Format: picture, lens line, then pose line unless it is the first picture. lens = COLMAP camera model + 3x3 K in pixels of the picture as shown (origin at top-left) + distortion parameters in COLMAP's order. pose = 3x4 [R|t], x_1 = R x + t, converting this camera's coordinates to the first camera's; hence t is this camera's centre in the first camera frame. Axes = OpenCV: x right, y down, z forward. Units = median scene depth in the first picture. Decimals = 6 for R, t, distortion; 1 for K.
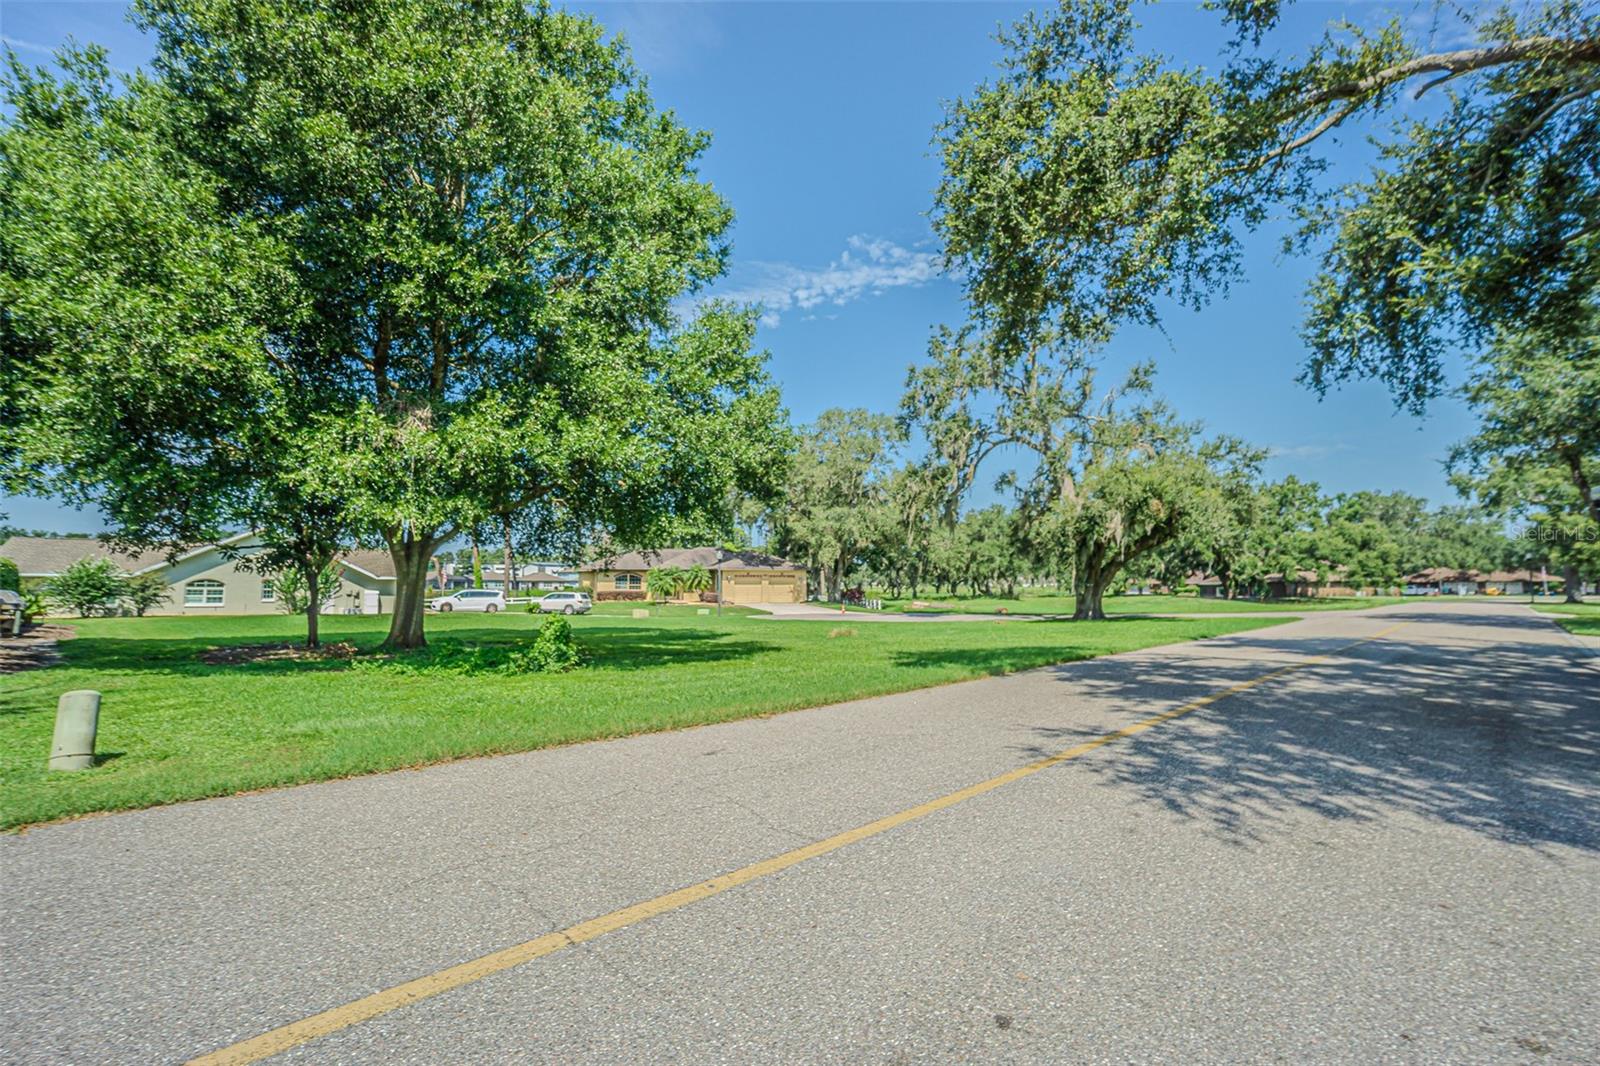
lens RADIAL K [[715.2, 0, 800.0], [0, 715.2, 533.0], [0, 0, 1]] dist [-0.072846, 0.022225]
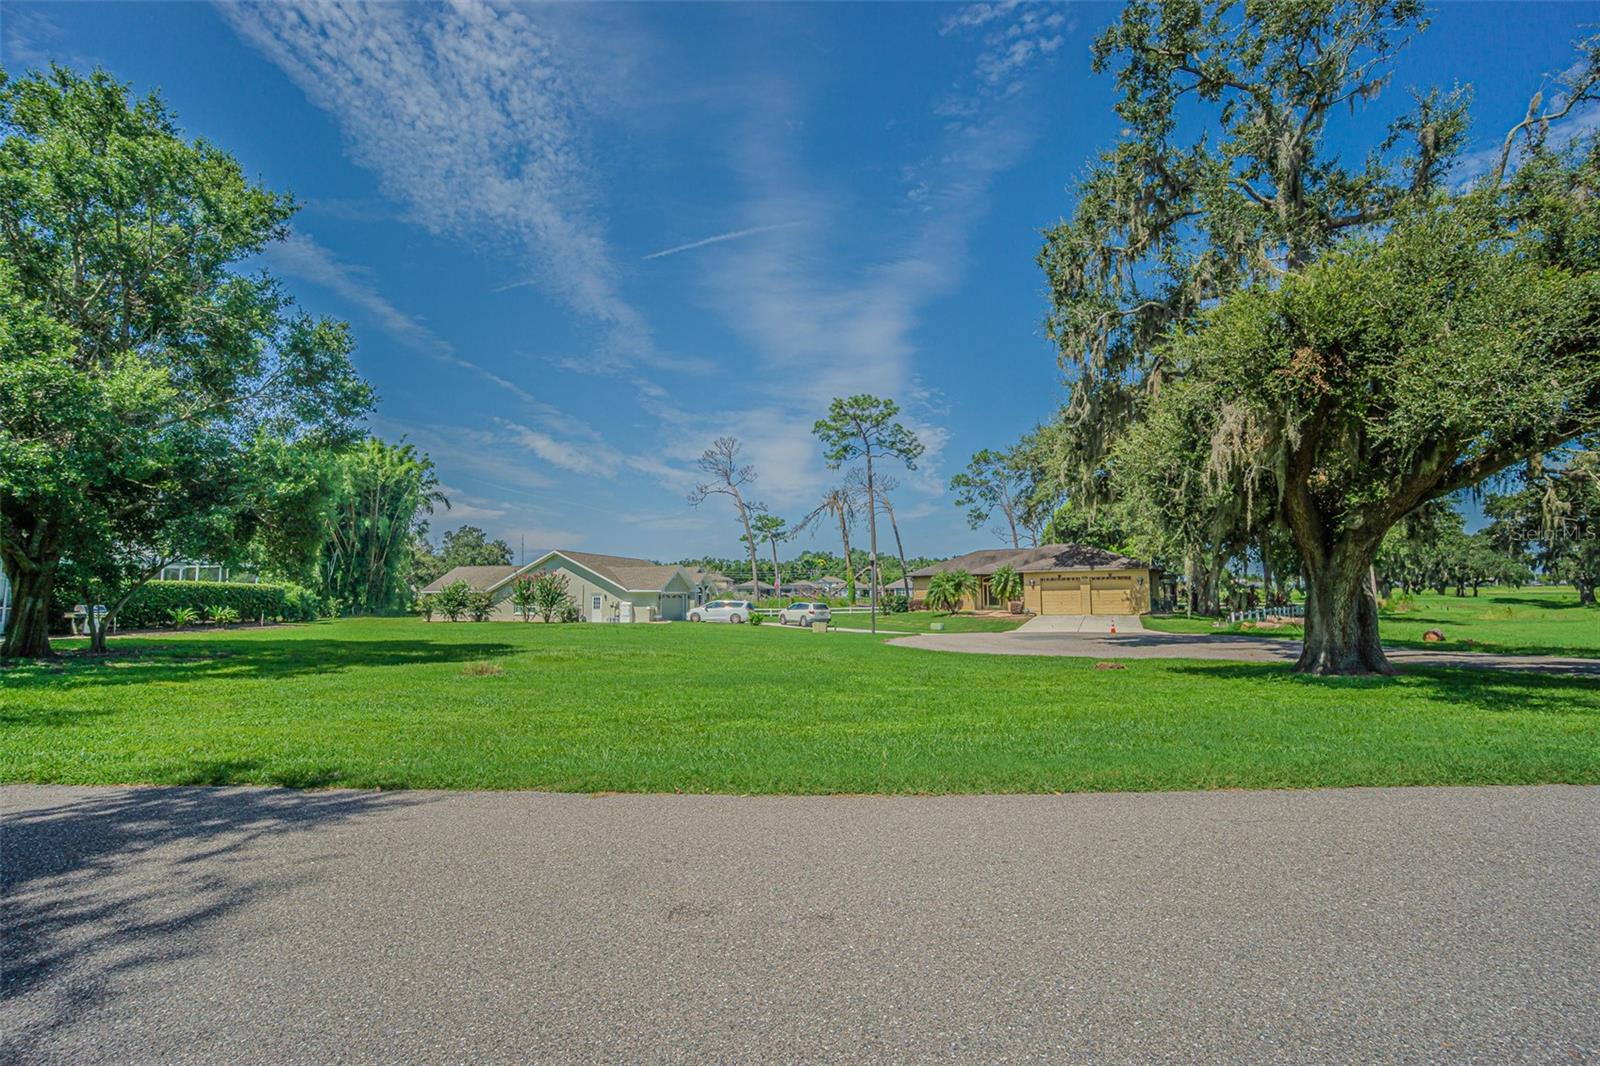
lens RADIAL K [[711.8, 0, 787.5], [0, 711.8, 530.6], [0, 0, 1]] dist [-0.059822, 0.023979]
pose [[0.692457, -0.071536, -0.717904, 0.405111], [0.062691, 0.997274, -0.038905, 0.028985], [0.718731, -0.018066, 0.695054, 0.399217]]
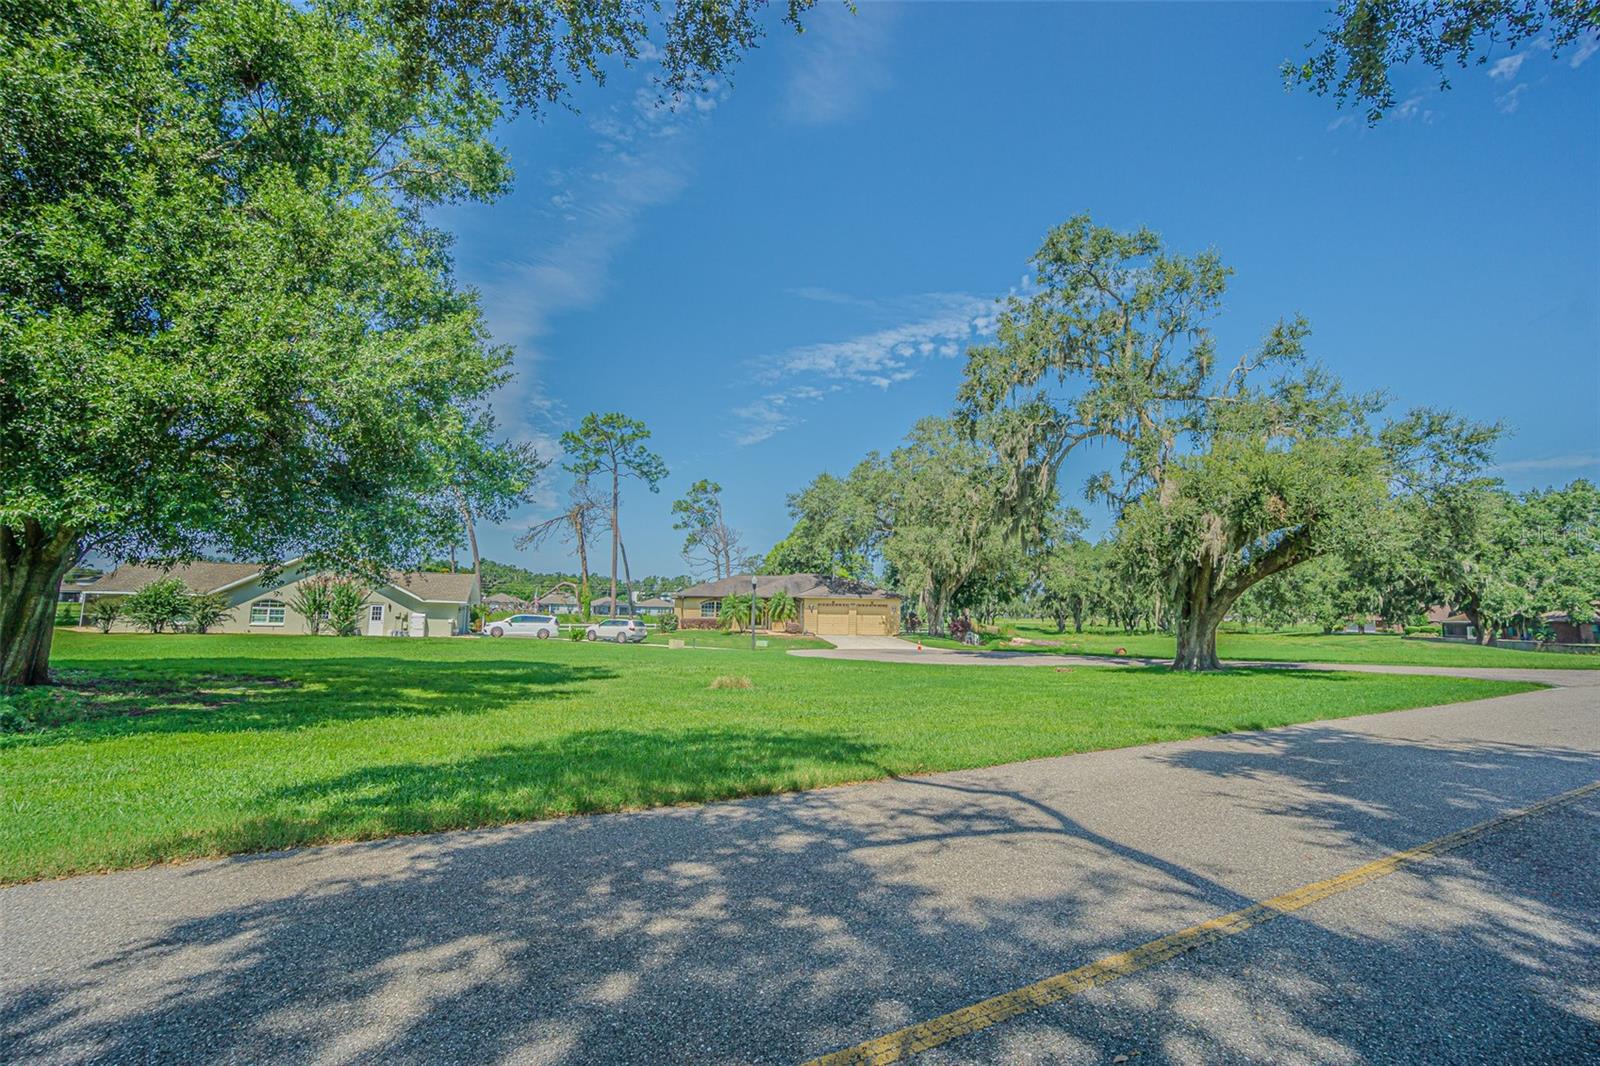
lens RADIAL K [[711.8, 0, 787.5], [0, 711.8, 530.6], [0, 0, 1]] dist [-0.059822, 0.023979]
pose [[0.967764, -0.012152, -0.251567, 0.151116], [0.000803, 0.998979, -0.045166, 0.010395], [0.251859, 0.043508, 0.966785, 0.162800]]
